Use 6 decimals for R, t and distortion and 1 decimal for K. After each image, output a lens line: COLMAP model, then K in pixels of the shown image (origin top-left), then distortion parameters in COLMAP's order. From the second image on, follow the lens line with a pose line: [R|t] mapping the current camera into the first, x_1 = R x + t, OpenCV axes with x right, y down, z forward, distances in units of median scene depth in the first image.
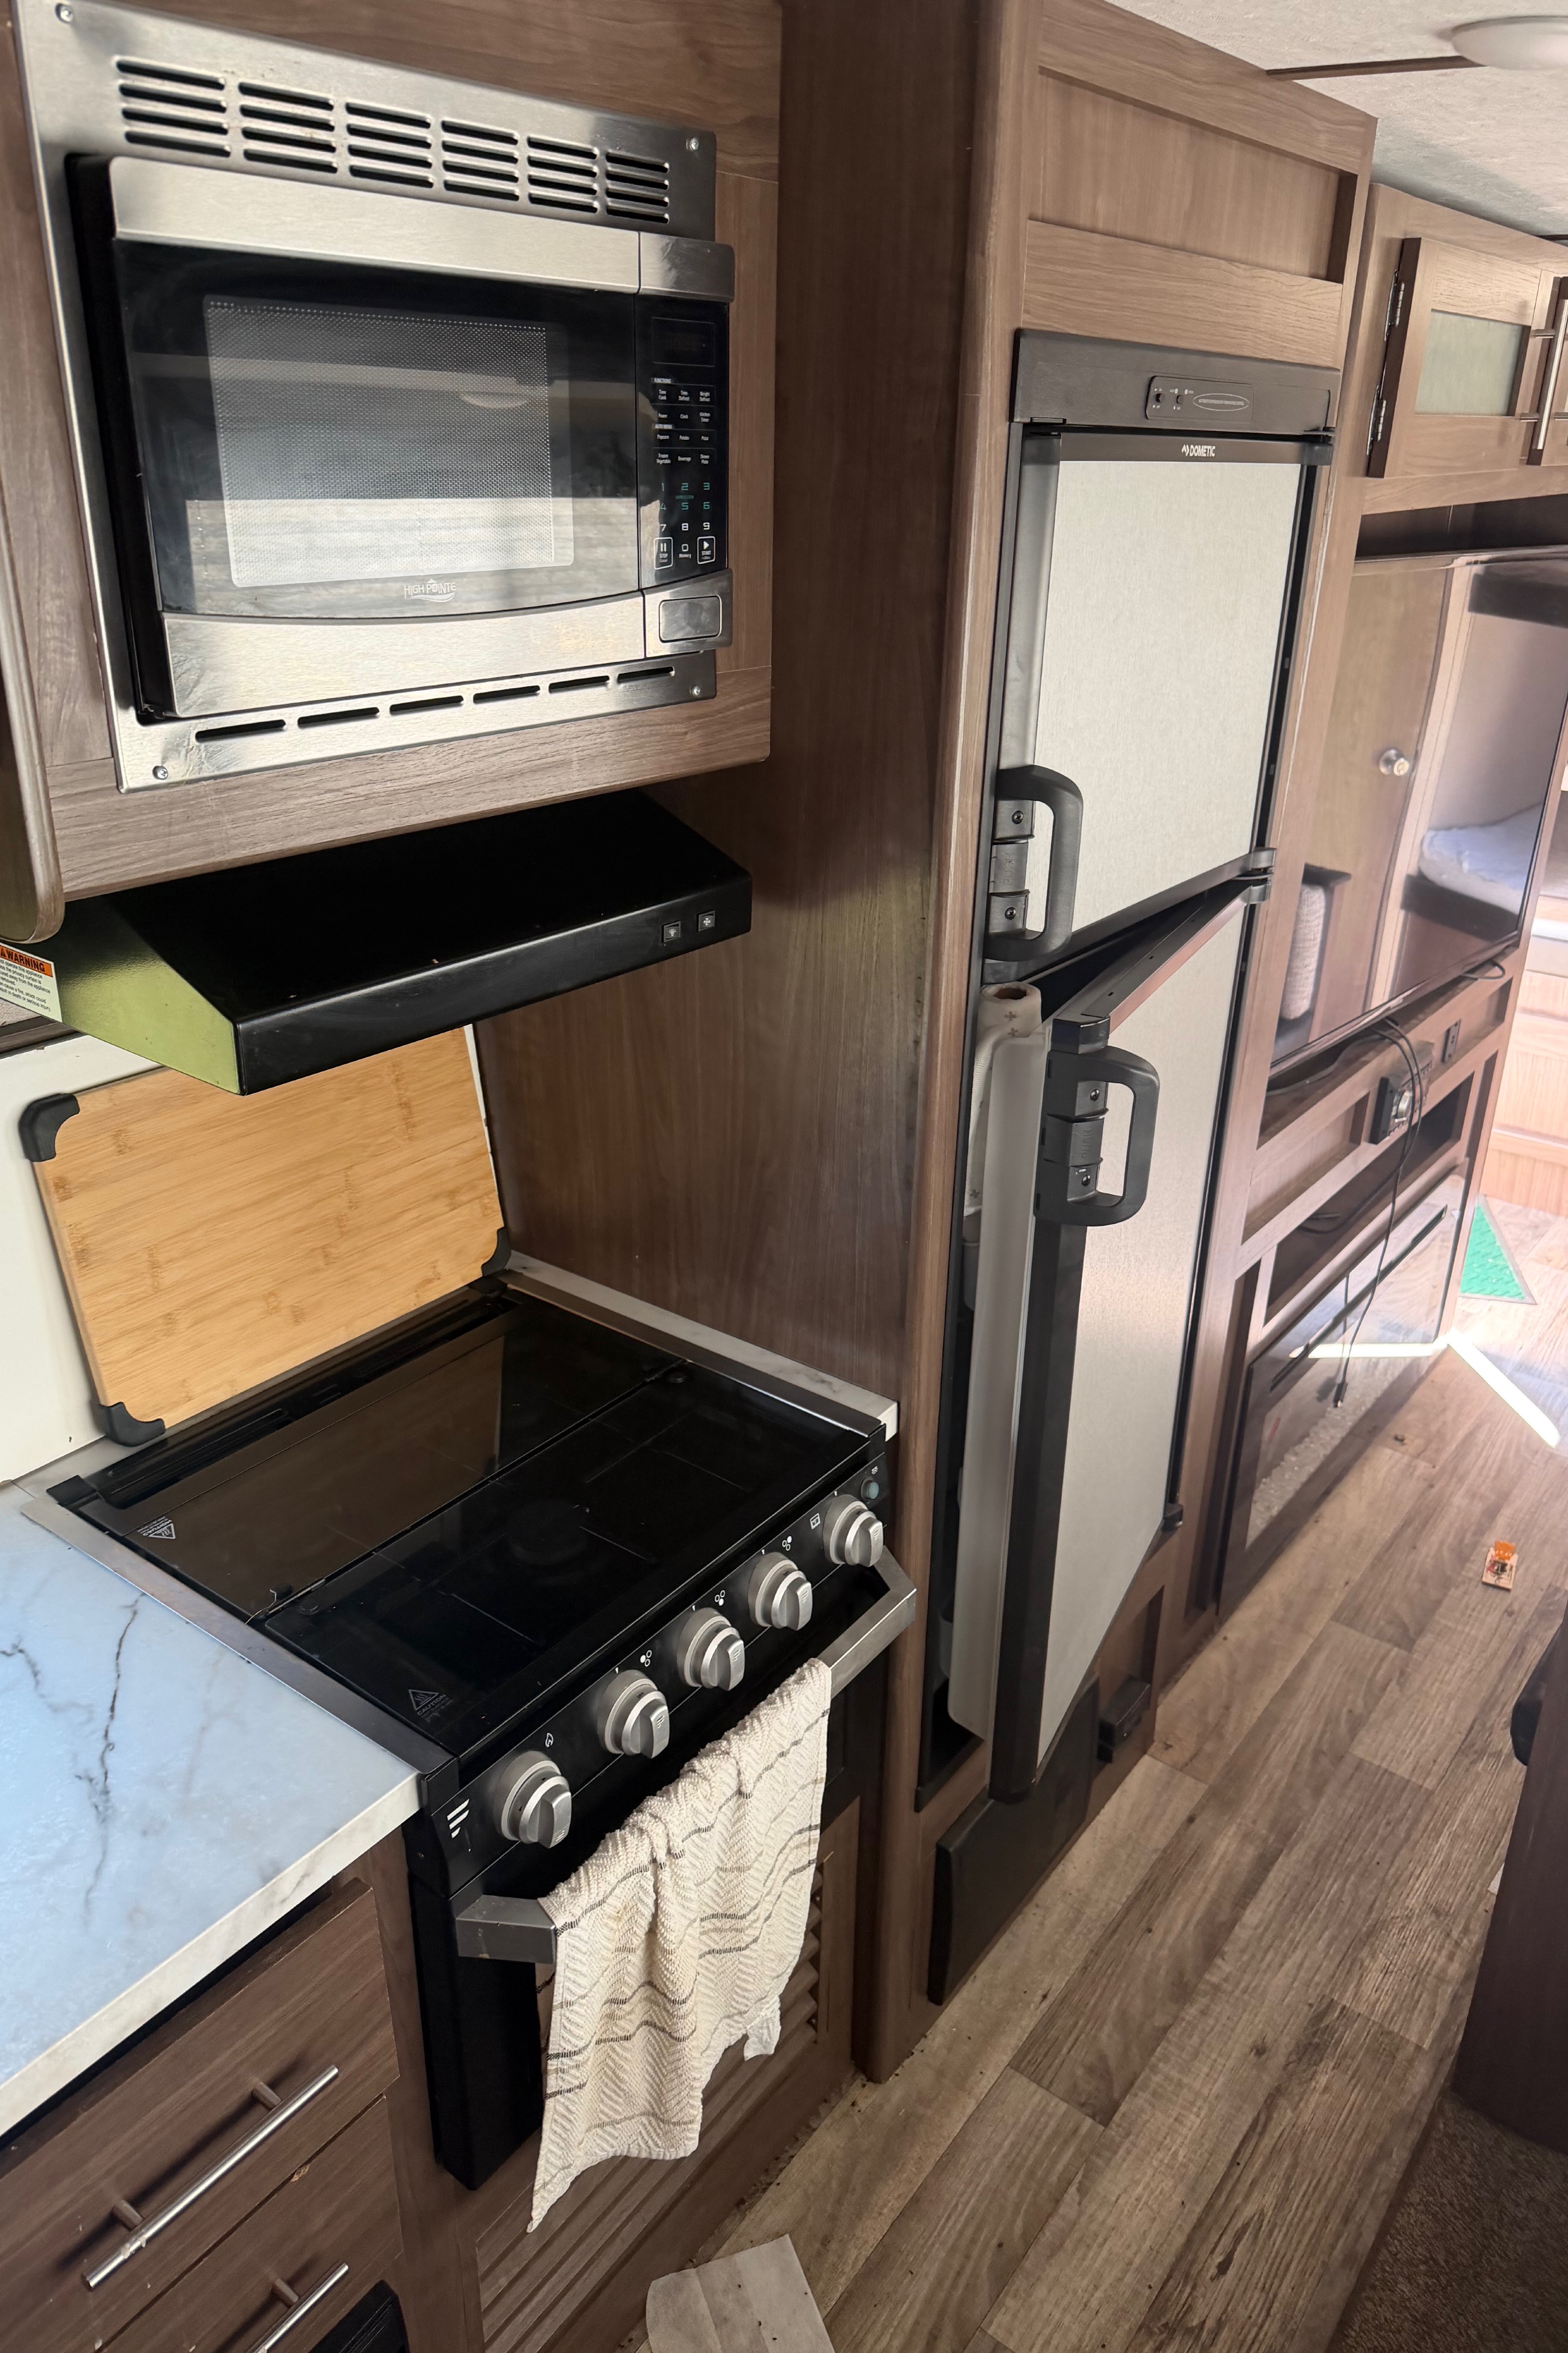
lens RADIAL K [[1654.4, 0, 780.7], [0, 1654.4, 1174.5], [0, 0, 1]] dist [-0.004160, -0.003145]
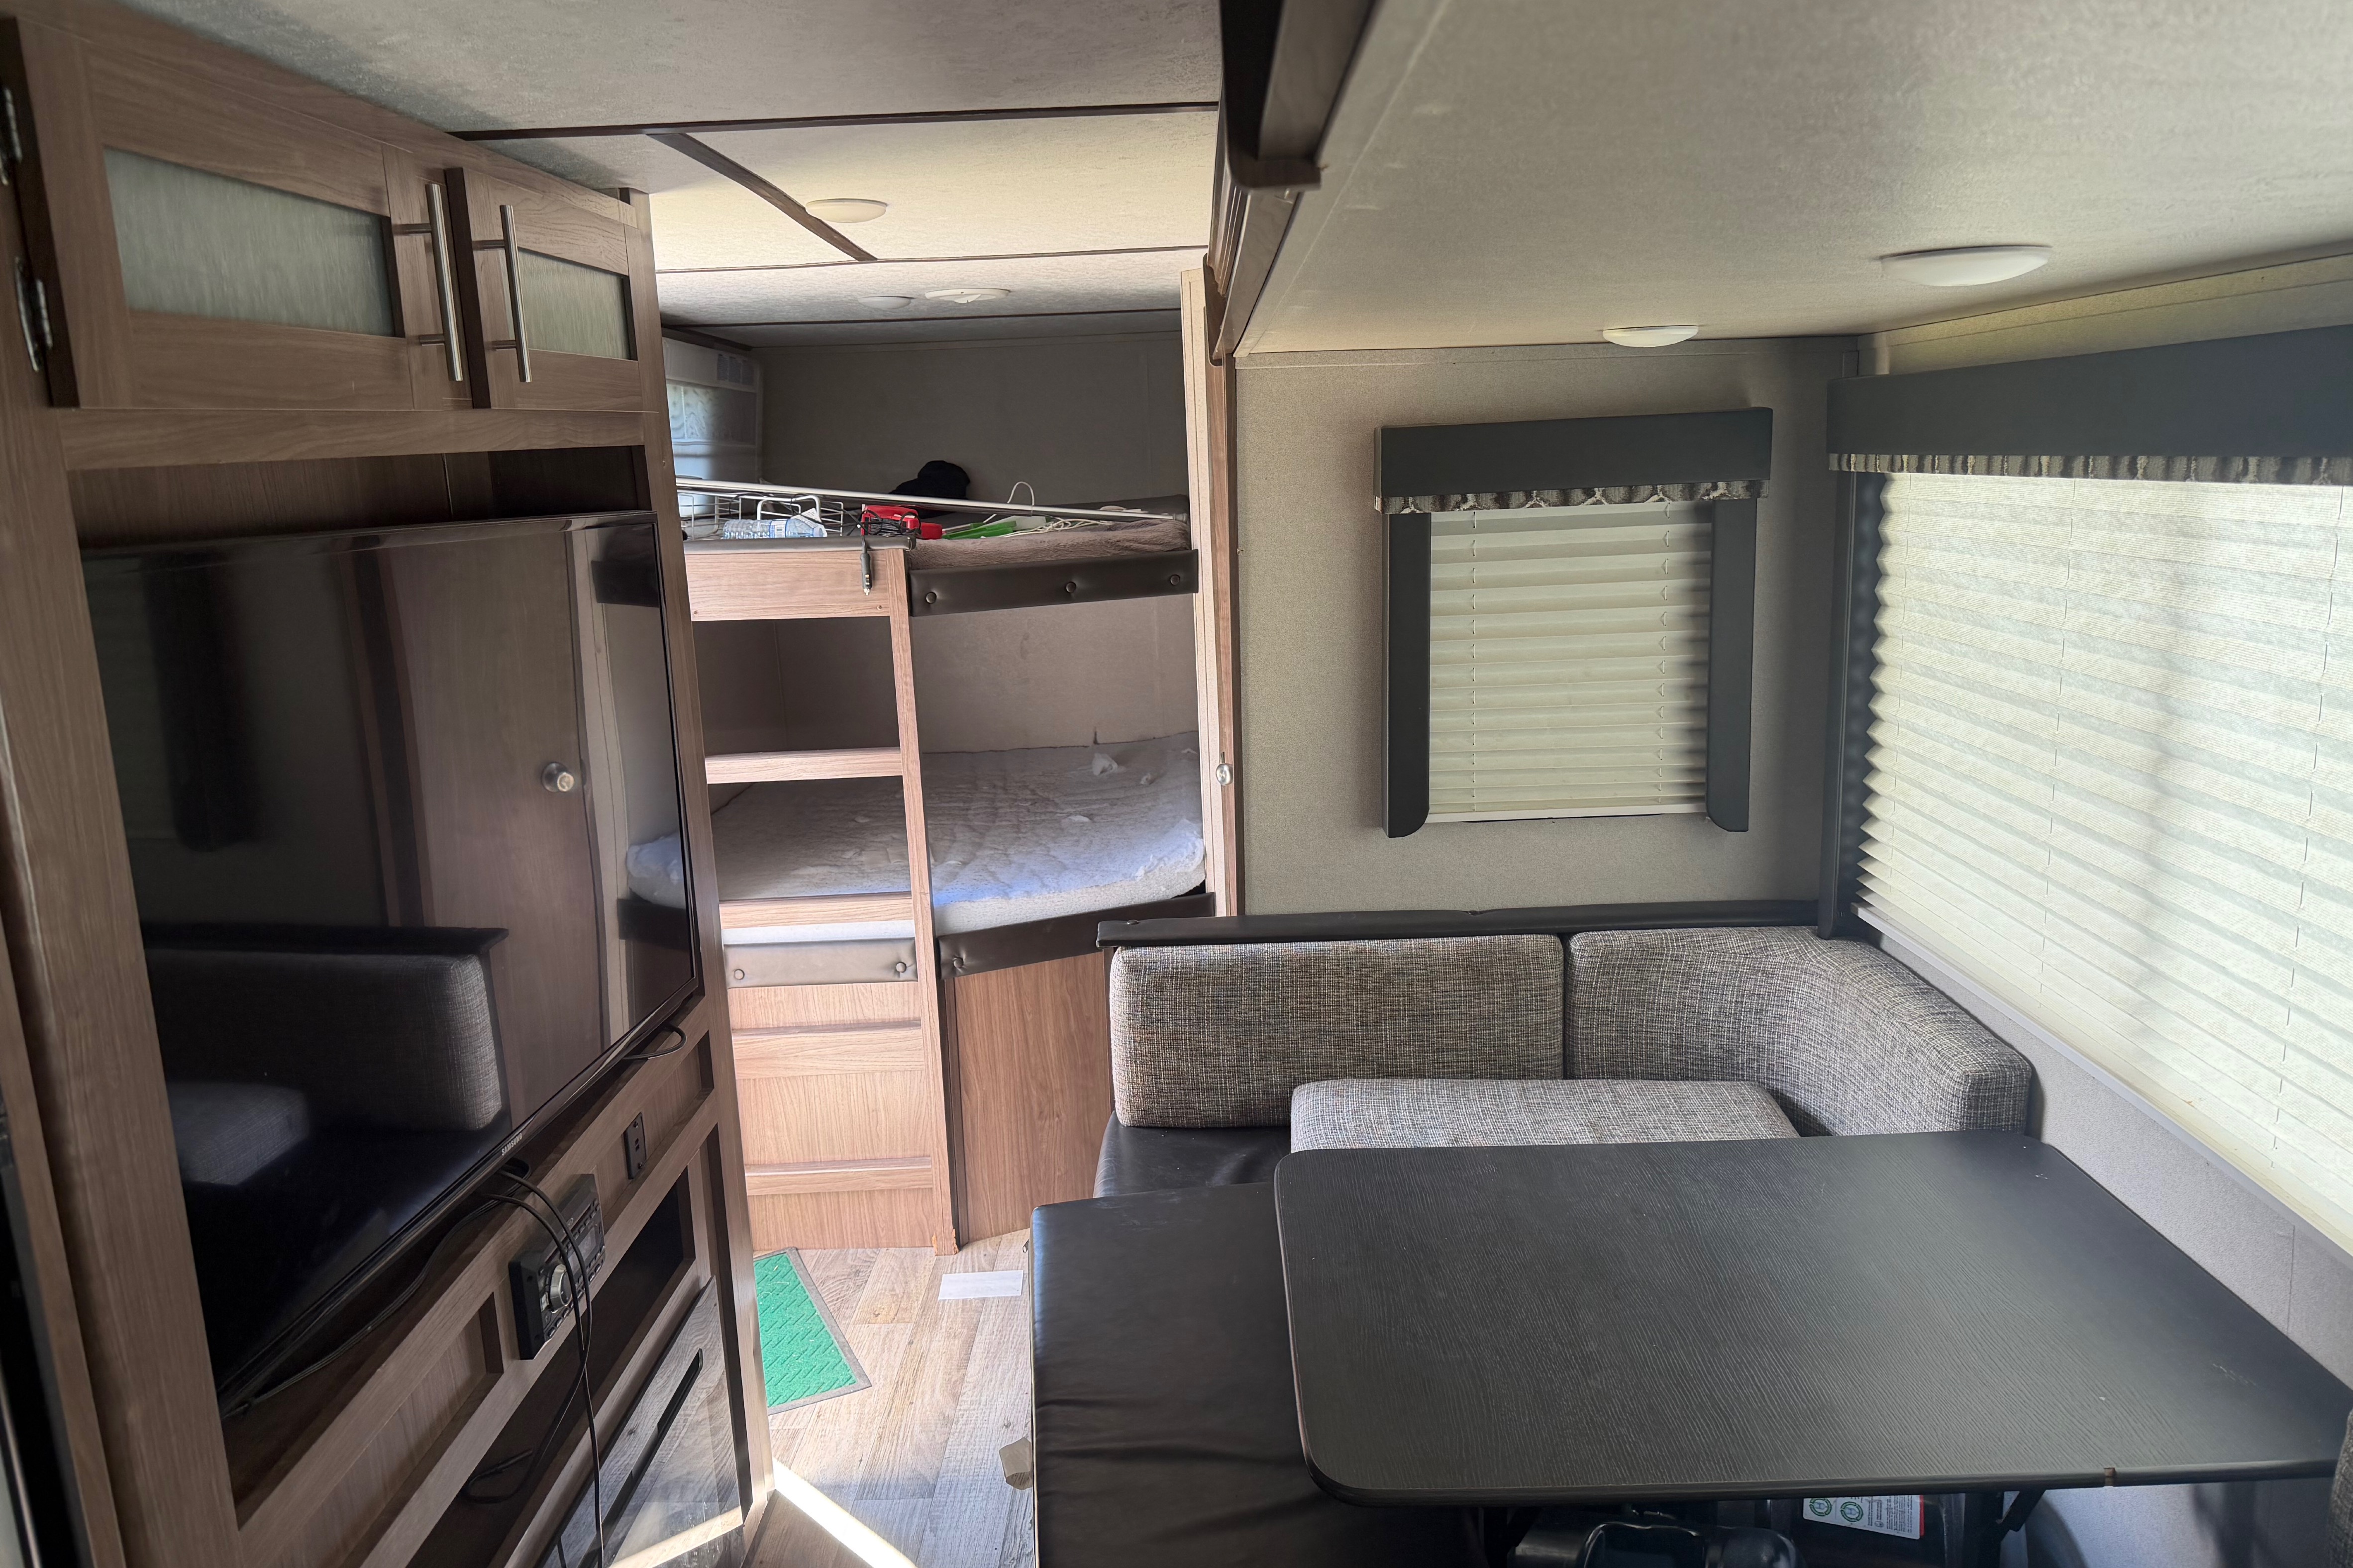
lens RADIAL K [[1654.4, 0, 1178.3], [0, 1654.4, 786.0], [0, 0, 1]] dist [-0.004160, -0.003145]
pose [[0.798105, -0.163459, 0.579922, 0.182627], [0.288279, 0.948775, -0.129313, -0.063494], [-0.529078, 0.270384, 0.804344, 0.217286]]
